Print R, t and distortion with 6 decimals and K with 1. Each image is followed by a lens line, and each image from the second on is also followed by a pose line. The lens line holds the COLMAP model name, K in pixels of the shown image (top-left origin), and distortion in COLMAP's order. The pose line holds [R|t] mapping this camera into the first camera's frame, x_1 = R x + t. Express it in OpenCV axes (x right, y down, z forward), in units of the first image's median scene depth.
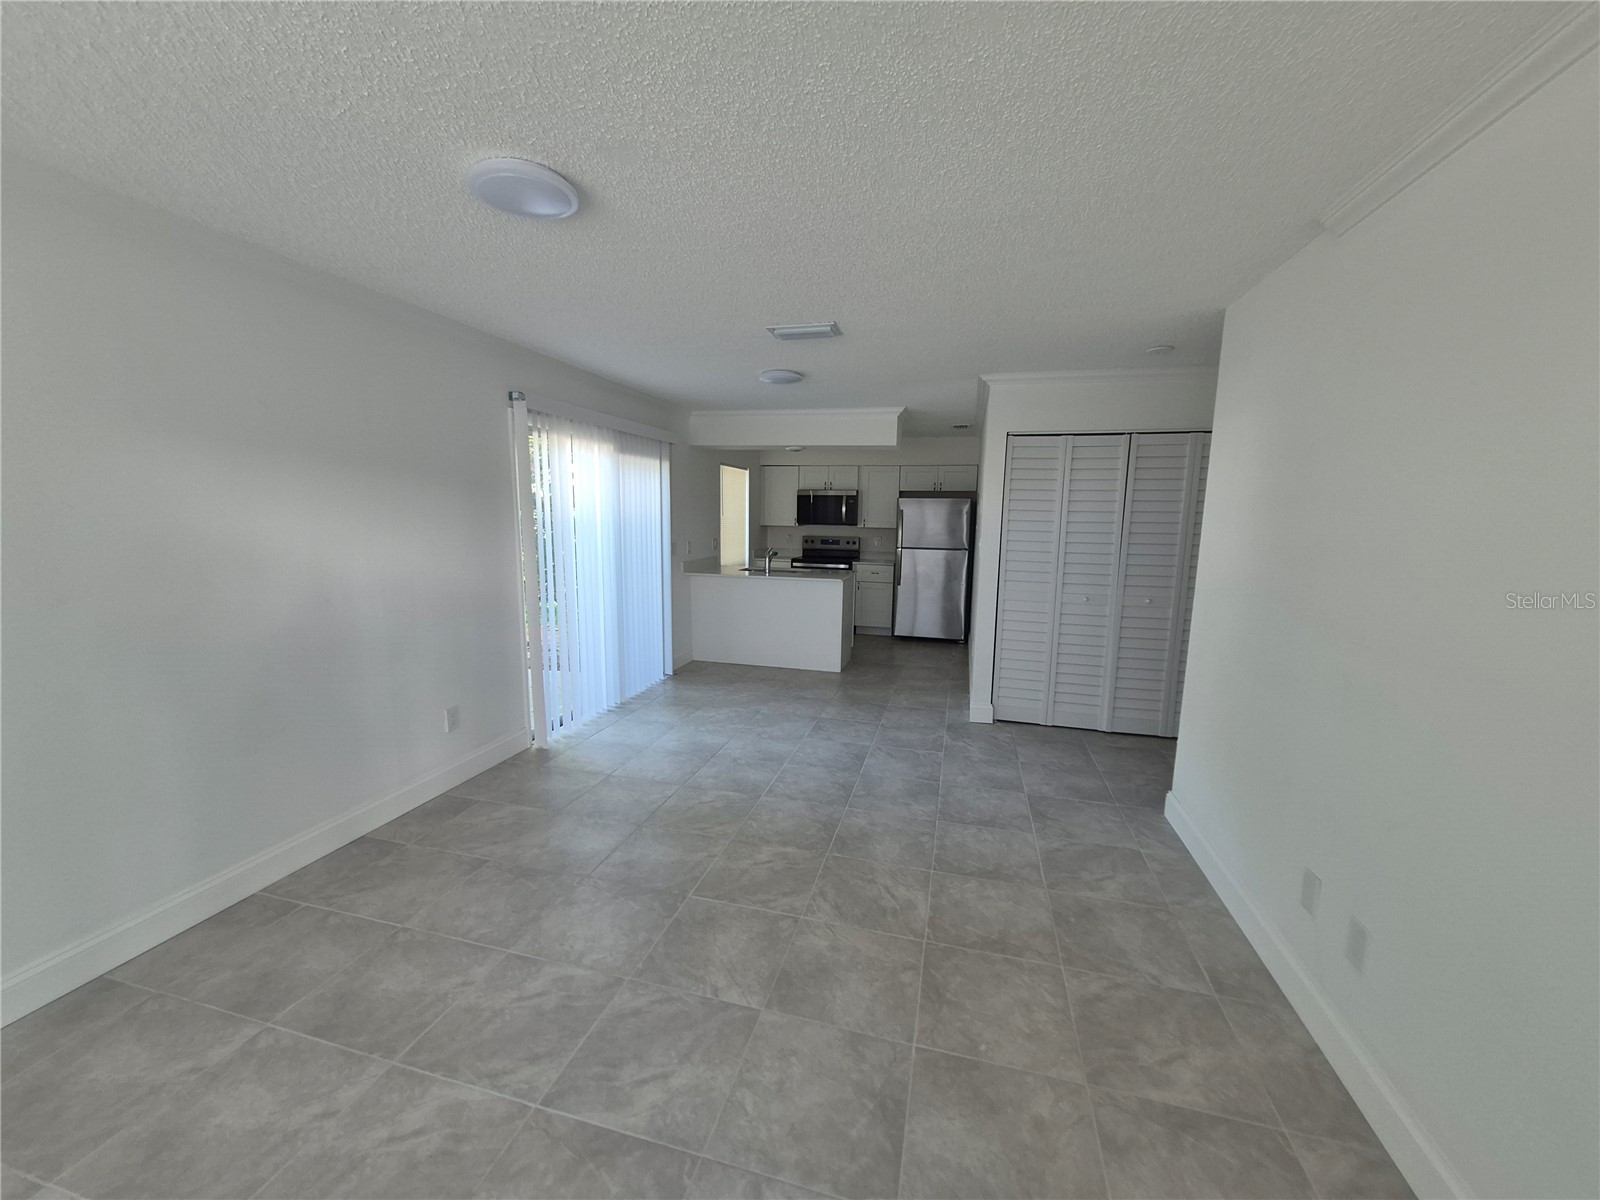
lens RADIAL K [[627.0, 0, 796.4], [0, 627.0, 599.5], [0, 0, 1]] dist [-0.002182, -0.000410]
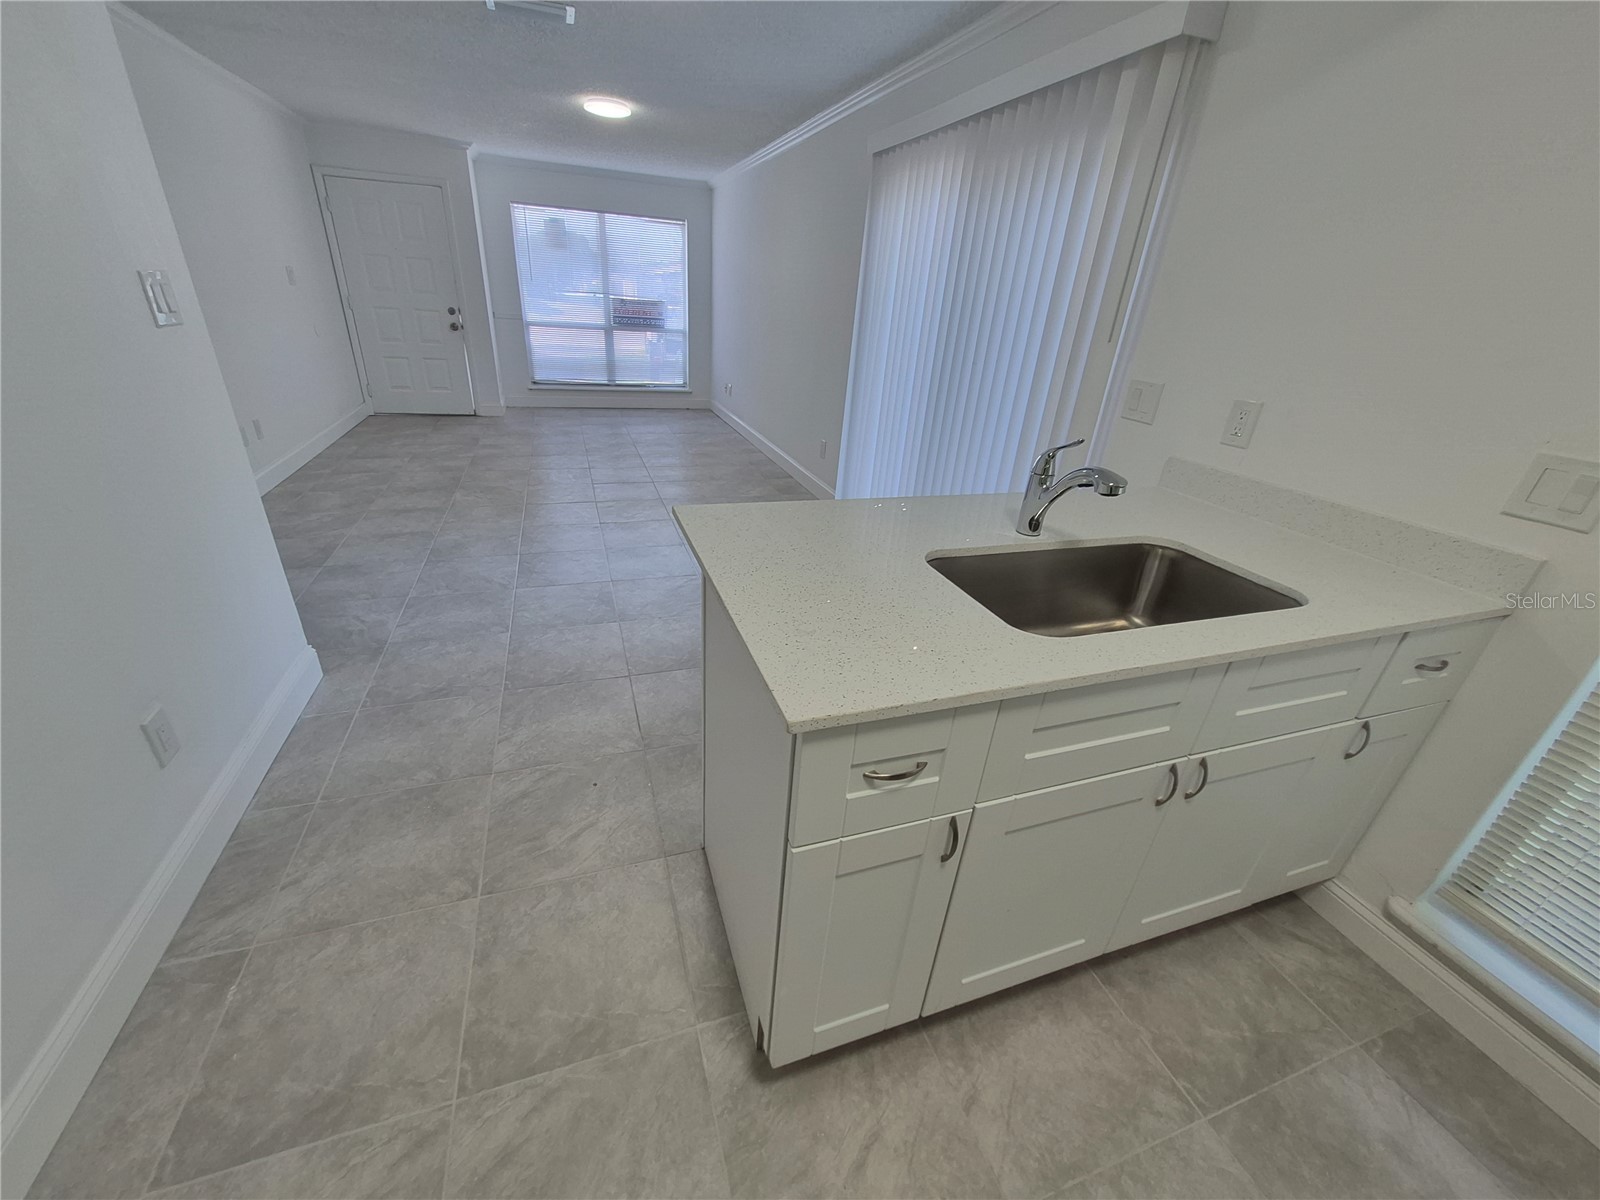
lens RADIAL K [[627.0, 0, 797.9], [0, 627.0, 602.8], [0, 0, 1]] dist [-0.002182, -0.000410]
pose [[-0.823176, 0.184033, -0.537134, 0.634129], [-0.155899, 0.836396, 0.525488, -0.516279], [0.545964, 0.516308, -0.659811, 4.336649]]
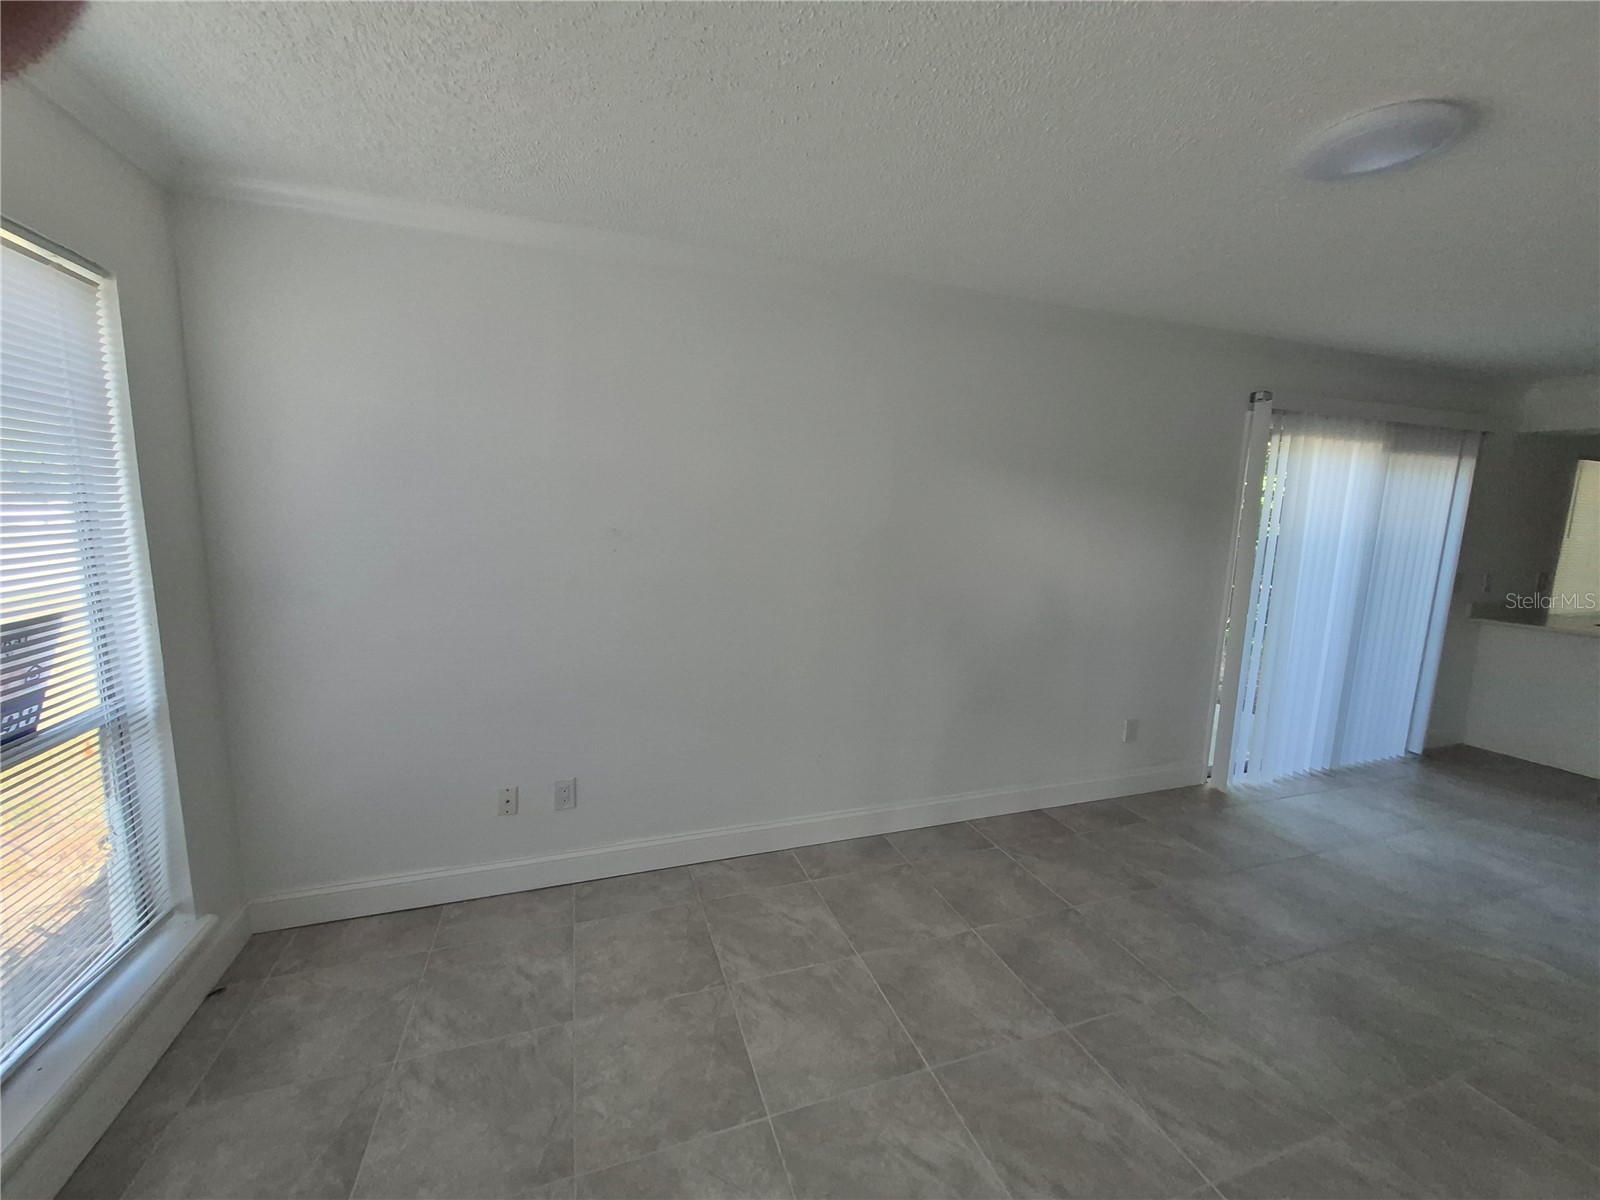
lens RADIAL K [[627.0, 0, 790.8], [0, 627.0, 602.9], [0, 0, 1]] dist [-0.002182, -0.000410]
pose [[0.553777, 0.122285, -0.823637, -0.106039], [-0.133088, 0.989440, 0.057418, 0.008019], [0.821960, 0.077819, 0.564204, -0.068459]]
